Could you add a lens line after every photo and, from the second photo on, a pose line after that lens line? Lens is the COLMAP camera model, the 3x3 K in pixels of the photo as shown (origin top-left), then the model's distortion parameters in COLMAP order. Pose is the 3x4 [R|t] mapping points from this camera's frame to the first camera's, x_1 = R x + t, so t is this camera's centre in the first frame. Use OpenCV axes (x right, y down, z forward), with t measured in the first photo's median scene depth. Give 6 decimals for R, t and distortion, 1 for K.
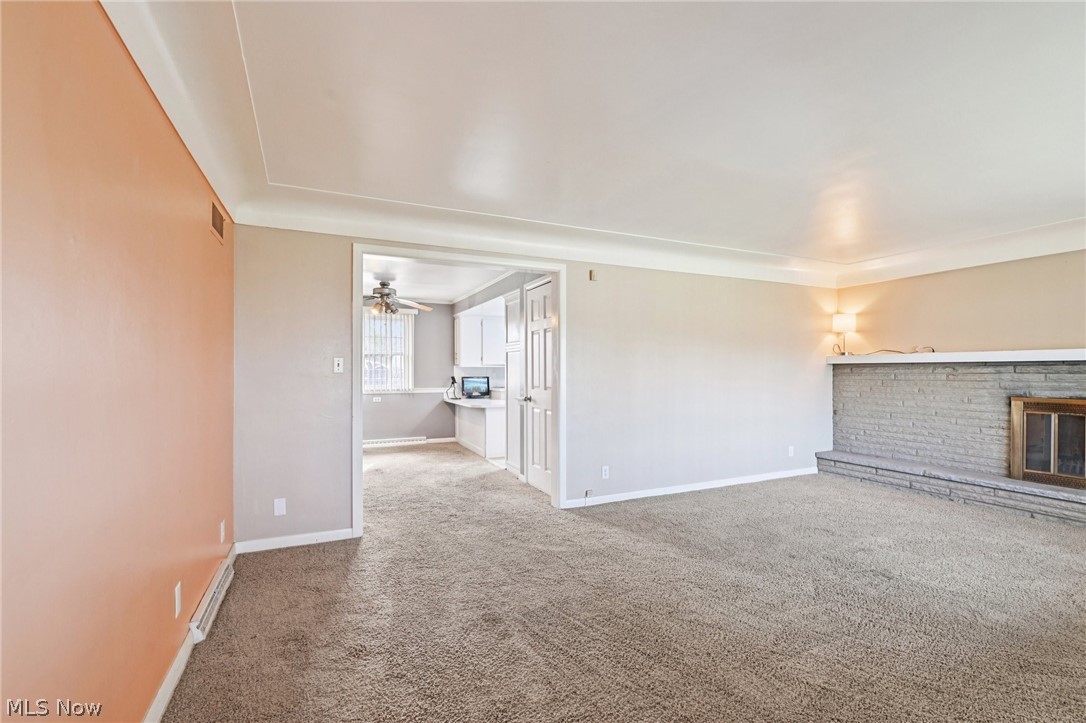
lens RADIAL K [[468.2, 0, 543.0], [0, 468.2, 368.6], [0, 0, 1]] dist [-0.001427, 0.000061]
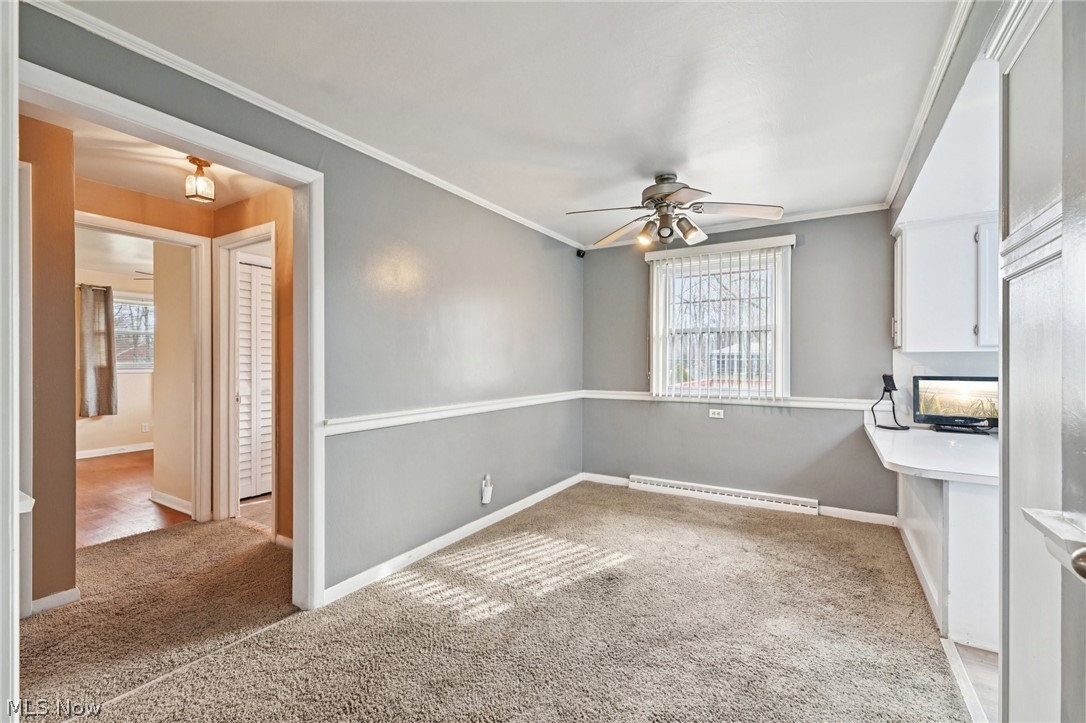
lens RADIAL K [[468.2, 0, 545.4], [0, 468.2, 363.2], [0, 0, 1]] dist [-0.001427, 0.000061]
pose [[0.556235, 0.003831, -0.831016, -0.009991], [0.000599, 0.999987, 0.005011, 0.003991], [0.831025, -0.003285, 0.556226, 0.499977]]
